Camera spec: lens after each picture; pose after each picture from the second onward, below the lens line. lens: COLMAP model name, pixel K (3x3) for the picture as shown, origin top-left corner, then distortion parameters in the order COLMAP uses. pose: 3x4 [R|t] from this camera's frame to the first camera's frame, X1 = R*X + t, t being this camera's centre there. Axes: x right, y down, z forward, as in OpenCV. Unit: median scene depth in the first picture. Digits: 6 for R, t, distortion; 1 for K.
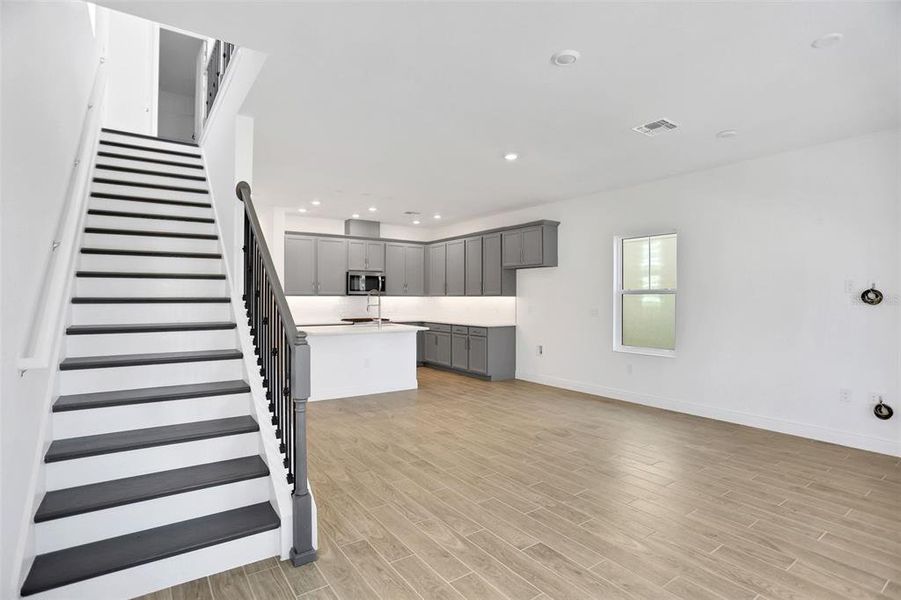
lens RADIAL K [[445.5, 0, 458.1], [0, 445.5, 301.0], [0, 0, 1]] dist [-0.063053, 0.000483]
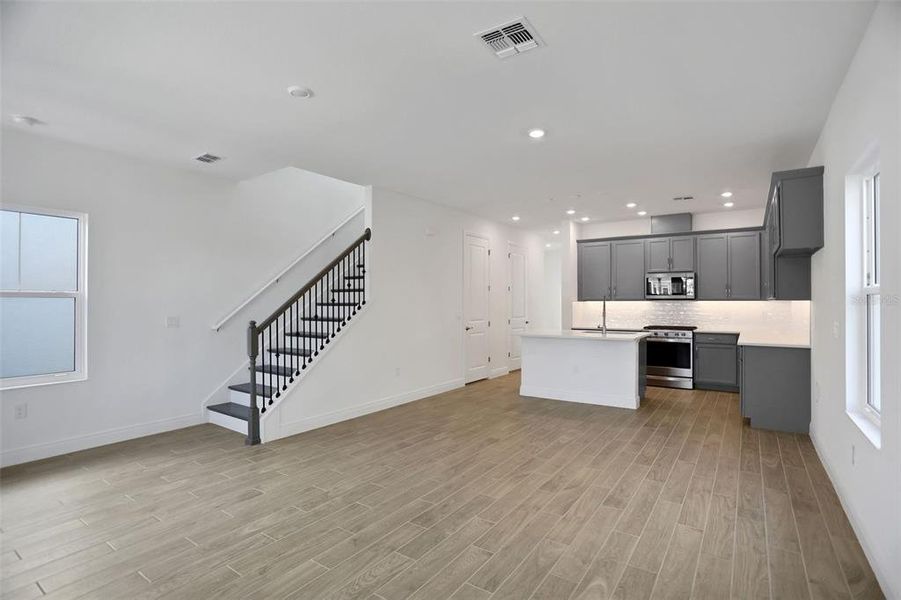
lens RADIAL K [[445.5, 0, 458.1], [0, 445.5, 301.0], [0, 0, 1]] dist [-0.063053, 0.000483]
pose [[0.359823, -0.004658, -0.933009, 0.494833], [-0.007382, 0.999942, -0.007839, -0.000981], [0.932991, 0.009708, 0.359768, 0.334090]]
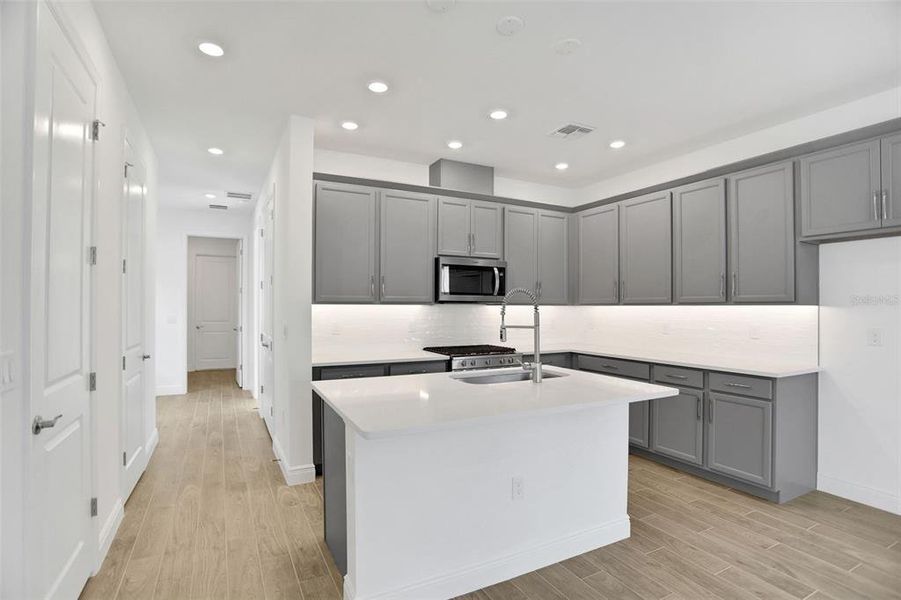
lens RADIAL K [[456.3, 0, 470.0], [0, 456.3, 305.3], [0, 0, 1]] dist [-0.032407, 0.000253]
pose [[0.994169, 0.000505, -0.107836, -0.164826], [-0.002048, 0.999897, -0.014206, -0.003032], [0.107818, 0.014344, 0.994067, 0.509781]]
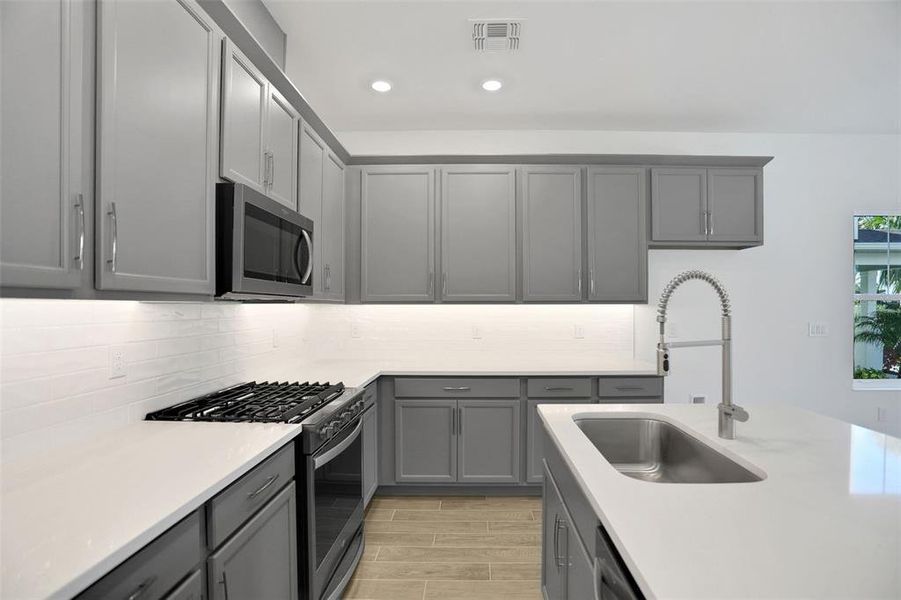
lens RADIAL K [[468.1, 0, 453.6], [0, 468.1, 303.2], [0, 0, 1]] dist [-0.000279, 0.000086]
pose [[0.585007, 0.004320, 0.811017, -0.396046], [0.007869, 0.999909, -0.011002, -0.007363], [-0.810990, 0.012818, 0.584919, 0.840941]]
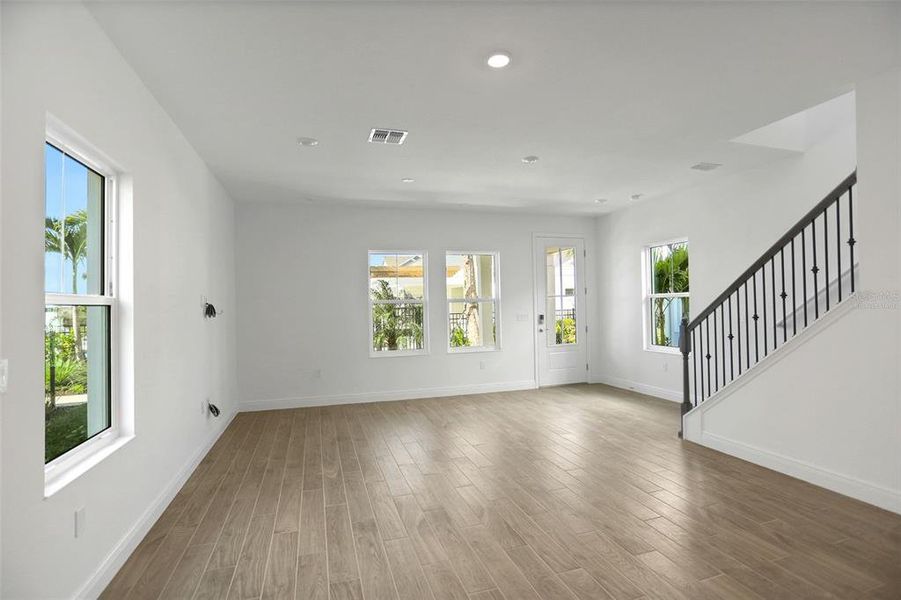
lens RADIAL K [[445.5, 0, 458.1], [0, 445.5, 301.0], [0, 0, 1]] dist [-0.063053, 0.000483]
pose [[-0.951898, 0.028001, 0.305132, 0.000460], [0.028003, 0.999598, -0.004373, -0.007248], [-0.305131, 0.004381, -0.952300, 0.917477]]
